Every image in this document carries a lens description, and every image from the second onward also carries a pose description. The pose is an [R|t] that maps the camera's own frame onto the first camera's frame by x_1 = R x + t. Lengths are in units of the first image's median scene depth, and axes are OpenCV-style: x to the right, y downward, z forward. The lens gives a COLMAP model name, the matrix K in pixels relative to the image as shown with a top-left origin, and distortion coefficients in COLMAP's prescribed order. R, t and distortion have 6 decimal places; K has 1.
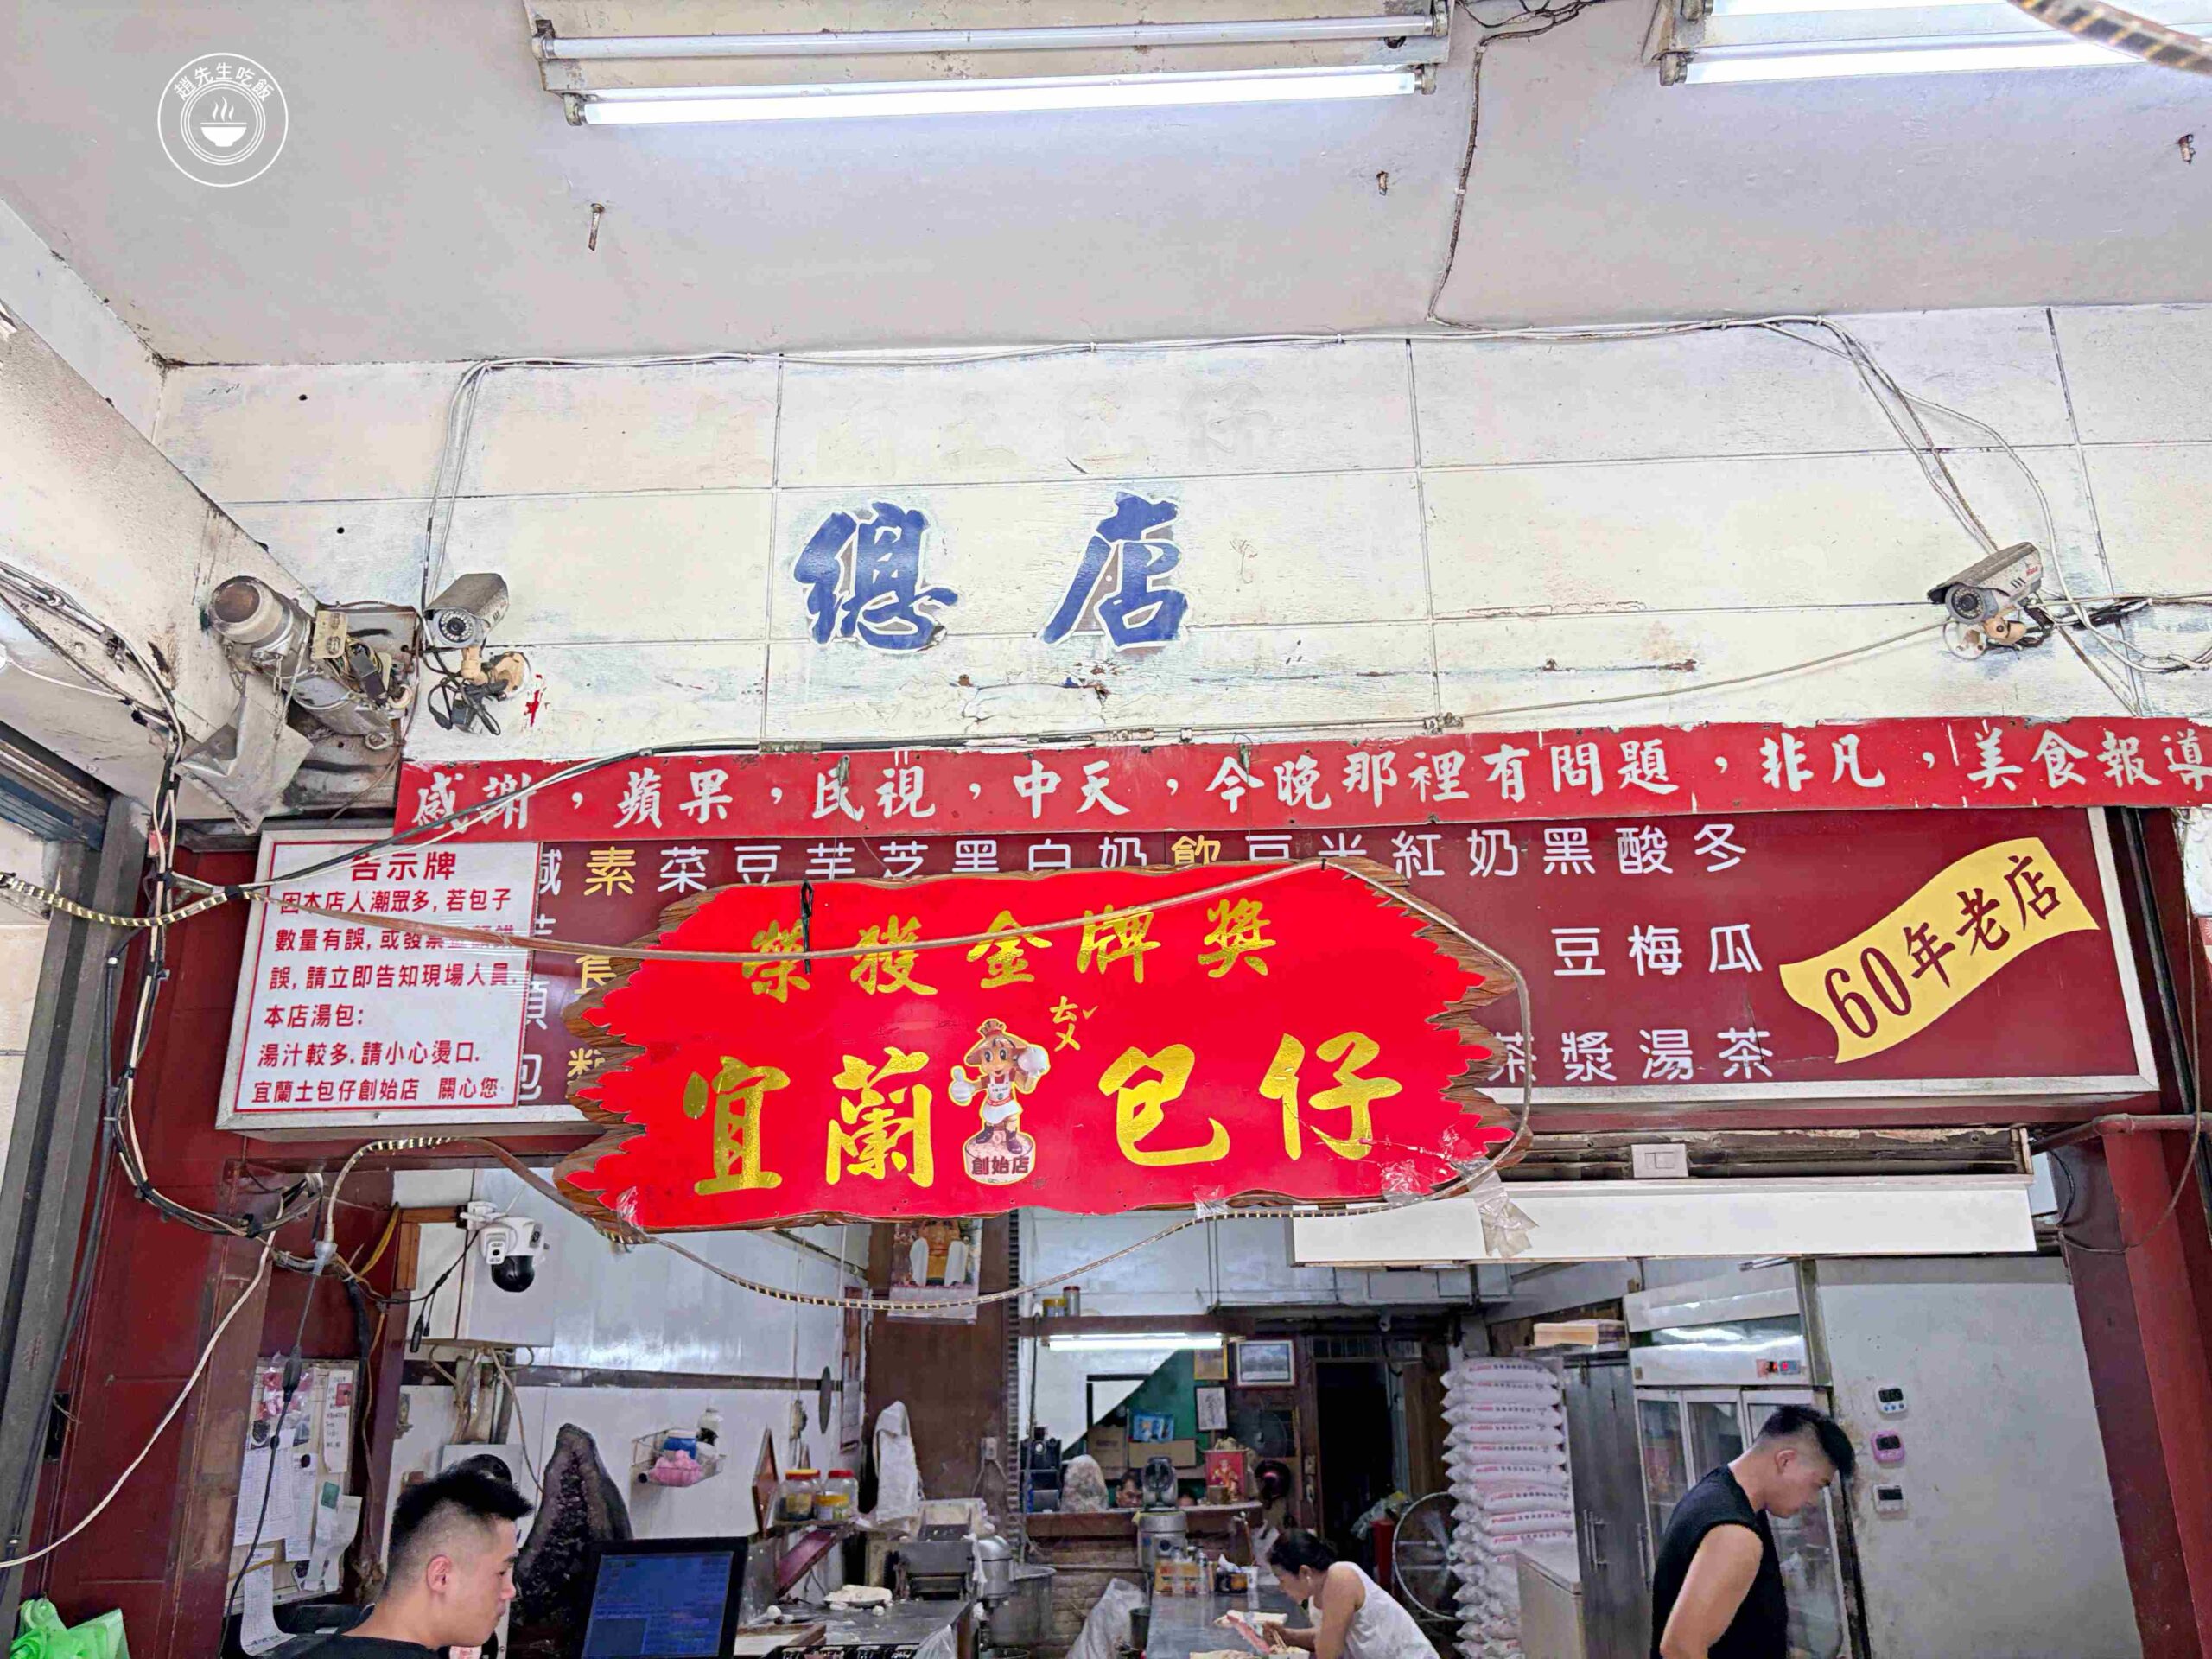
lens RADIAL K [[1661.3, 0, 1111.4], [0, 1661.3, 831.2], [0, 0, 1]] dist [0.038228, -0.052737]
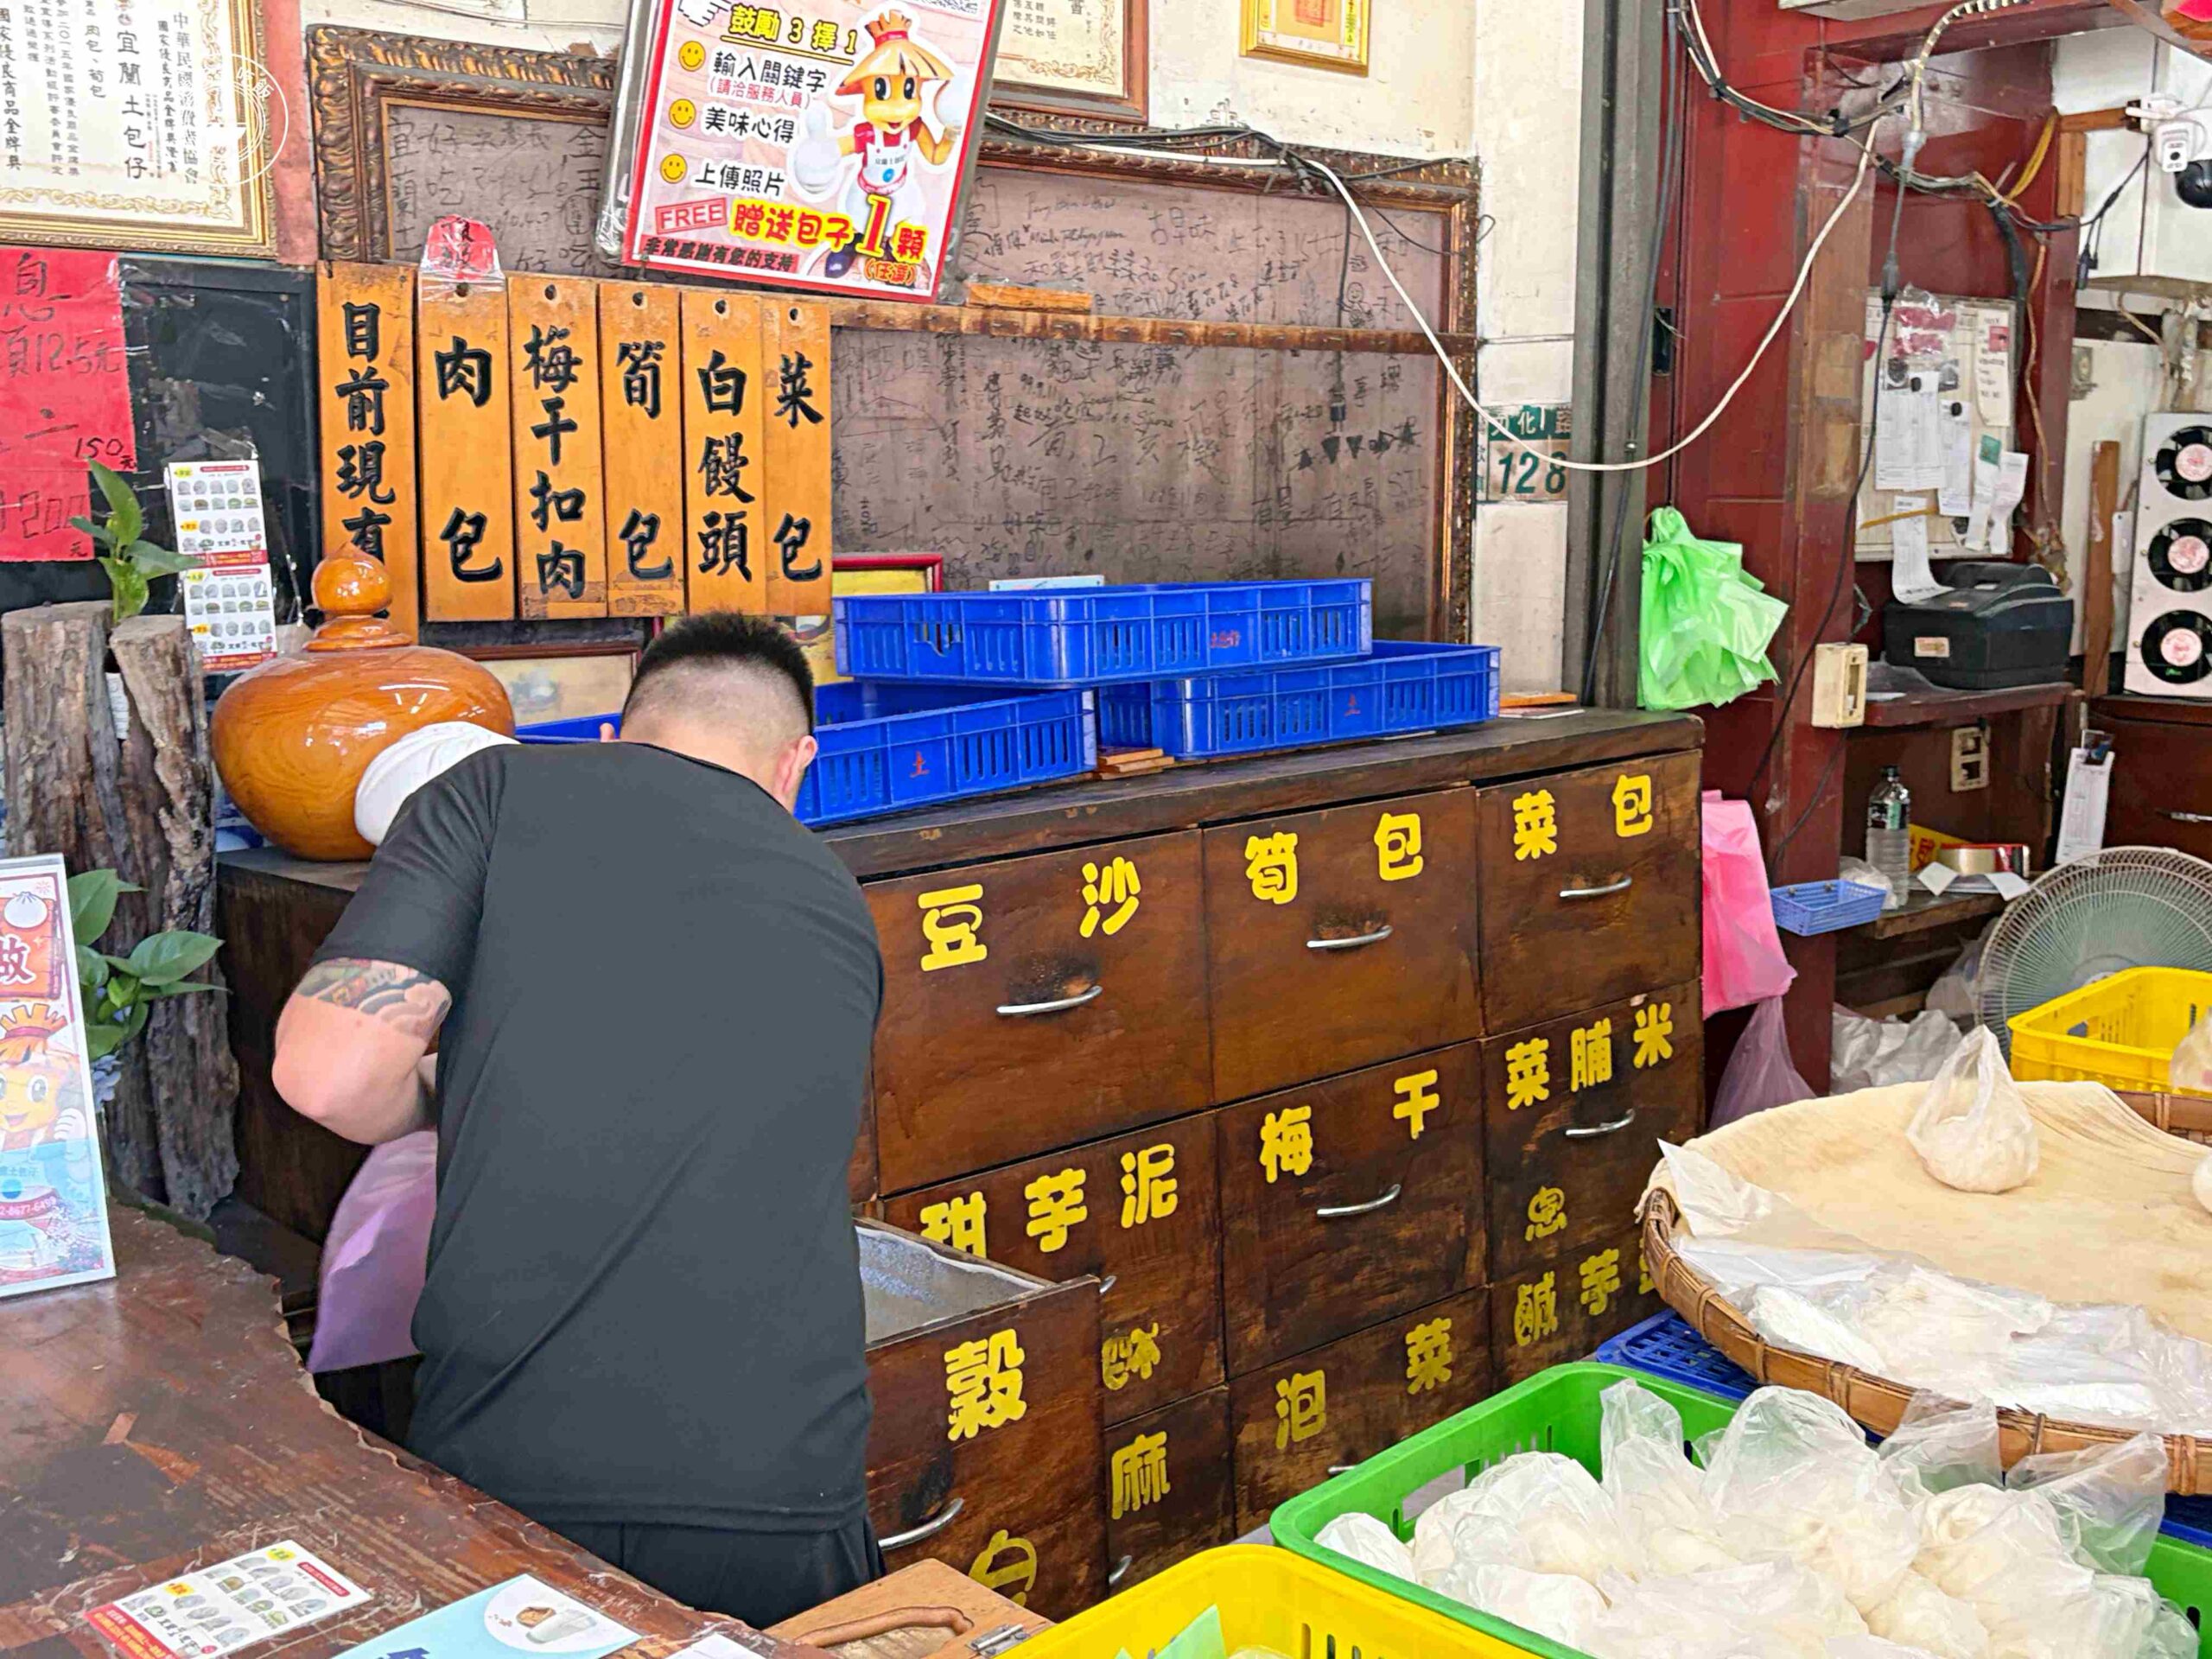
lens RADIAL K [[2247.2, 0, 1123.0], [0, 2247.2, 848.3], [0, 0, 1]] dist [-0.002132, 0.000000]
pose [[0.663887, 0.133972, -0.735735, 0.146574], [0.231406, 0.898735, 0.372461, 0.053130], [0.711130, -0.417525, 0.565657, -0.082109]]
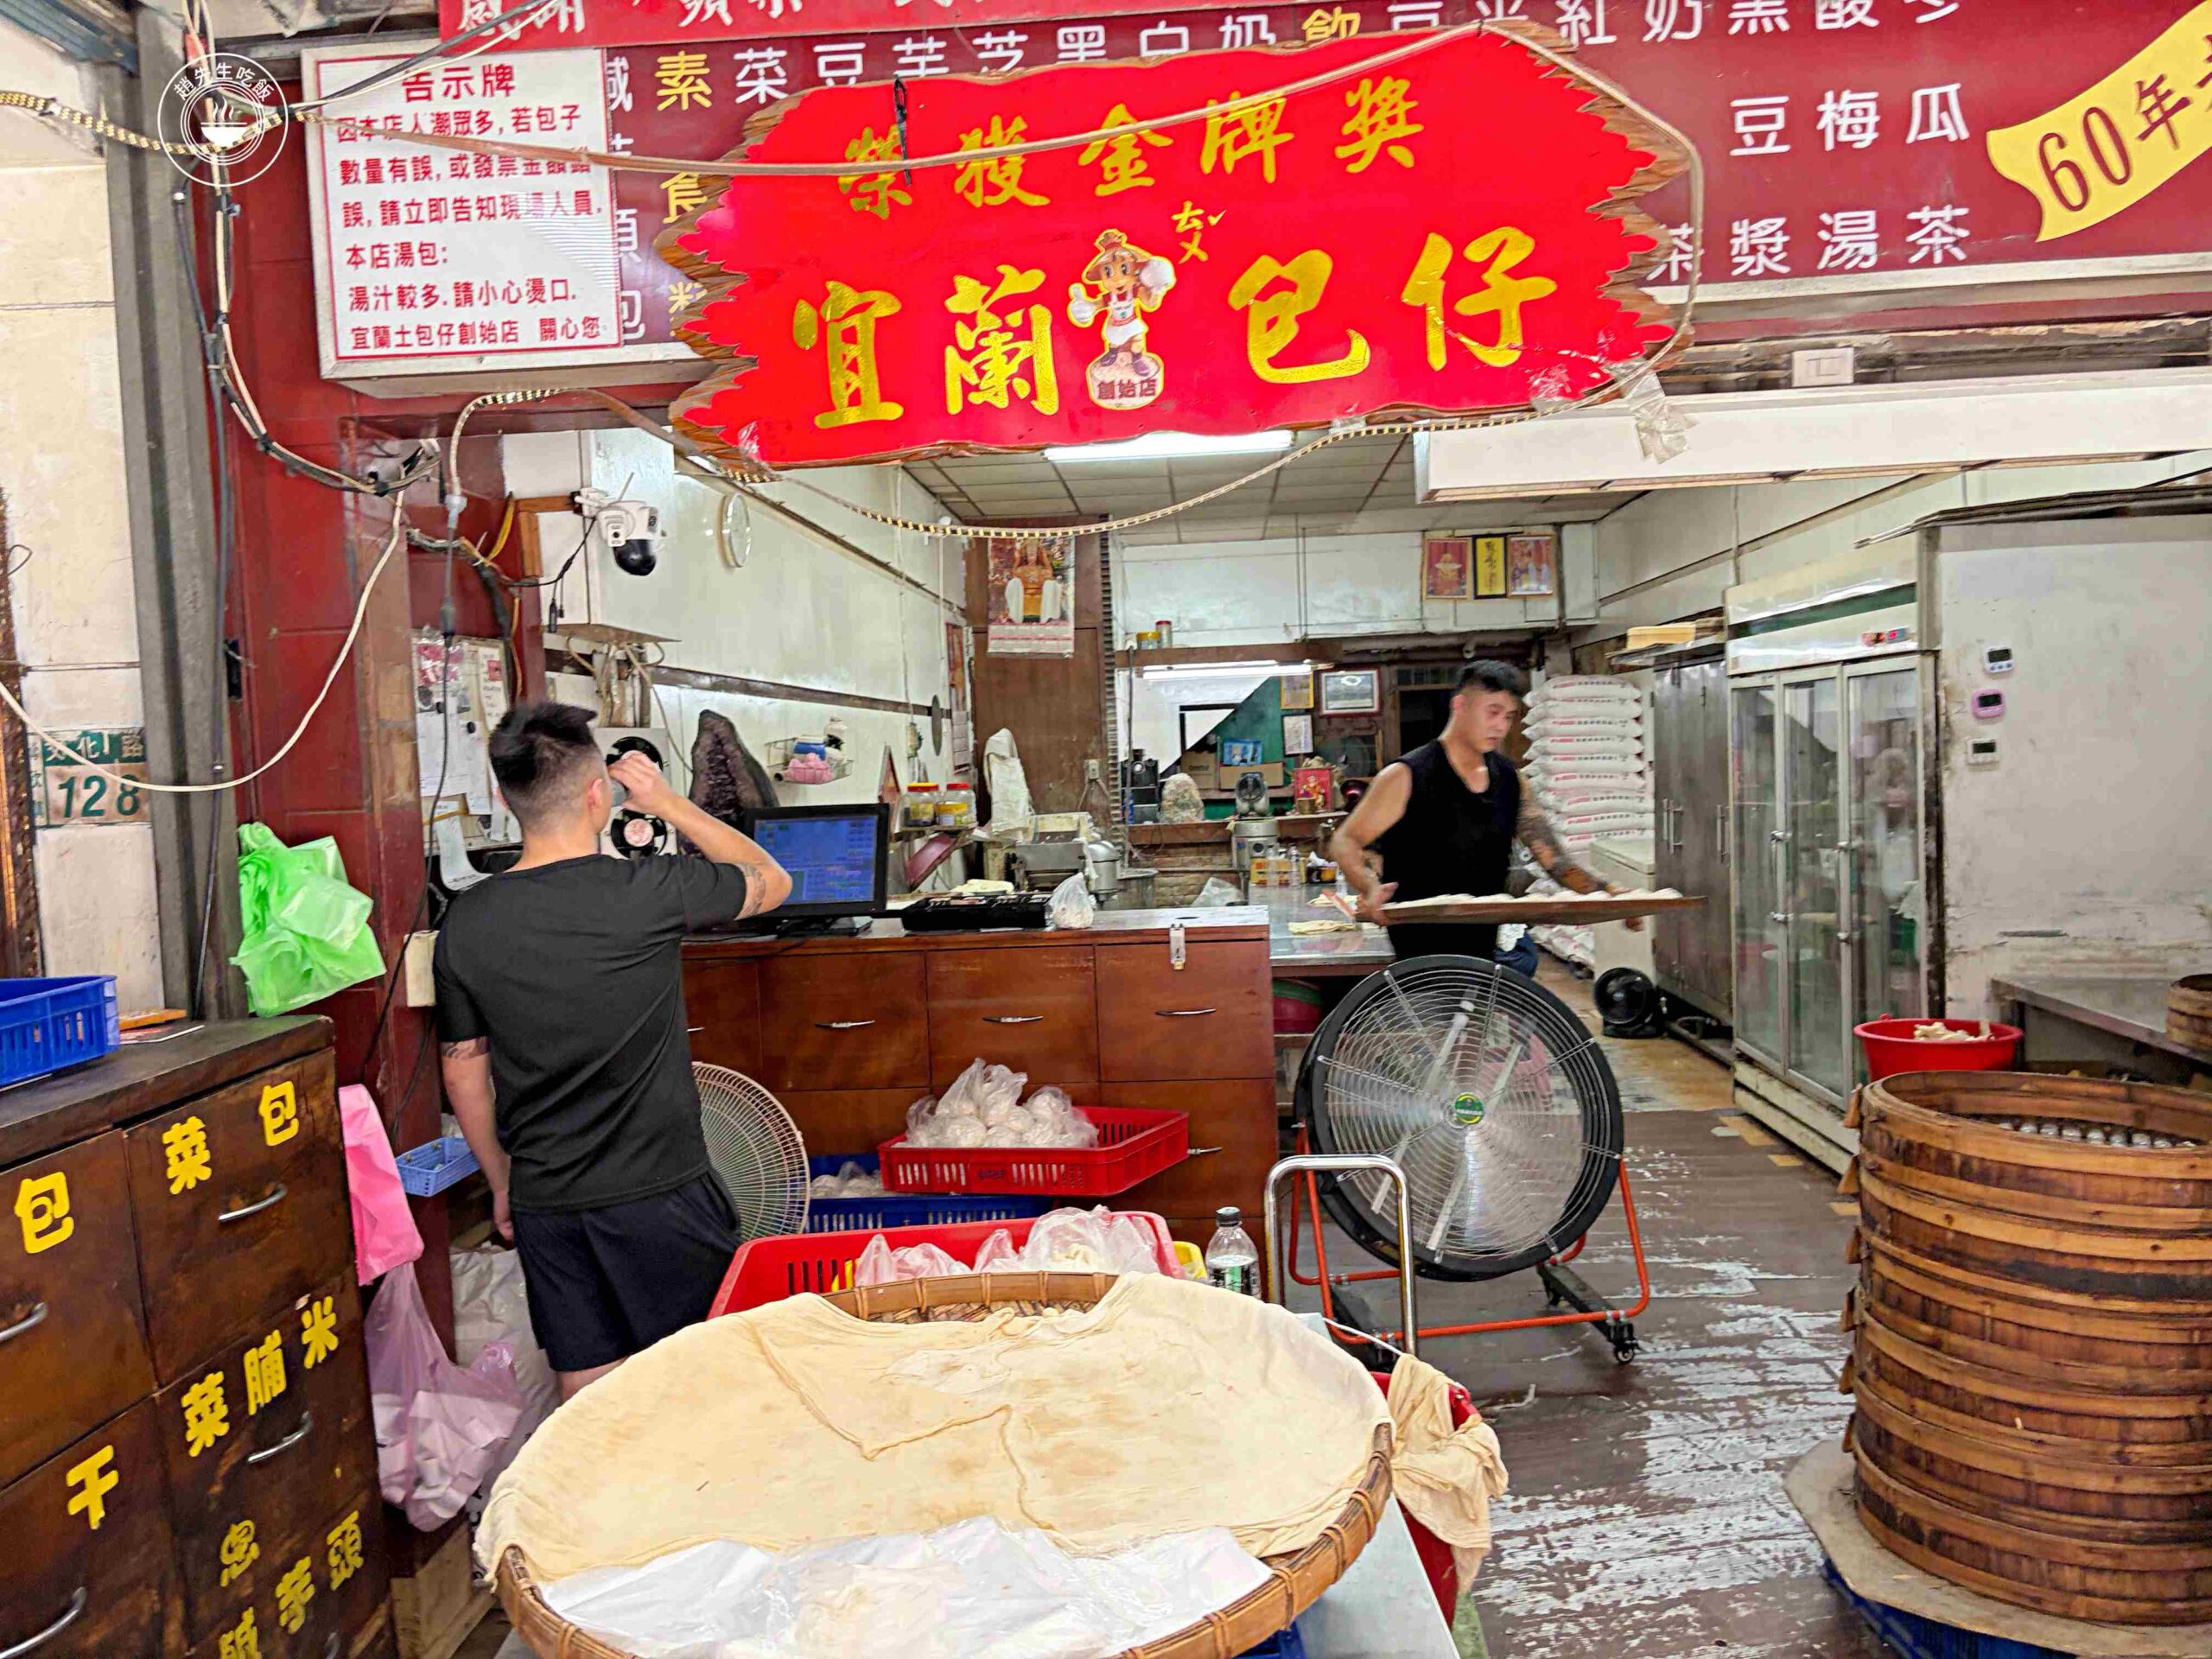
lens RADIAL K [[1661.3, 0, 1113.0], [0, 1661.3, 834.1], [0, 0, 1]] dist [0.038228, -0.052737]
pose [[0.998504, -0.022307, -0.049926, -0.030023], [0.039137, 0.929179, 0.367553, 0.079609], [0.038191, -0.368957, 0.928662, 0.012718]]
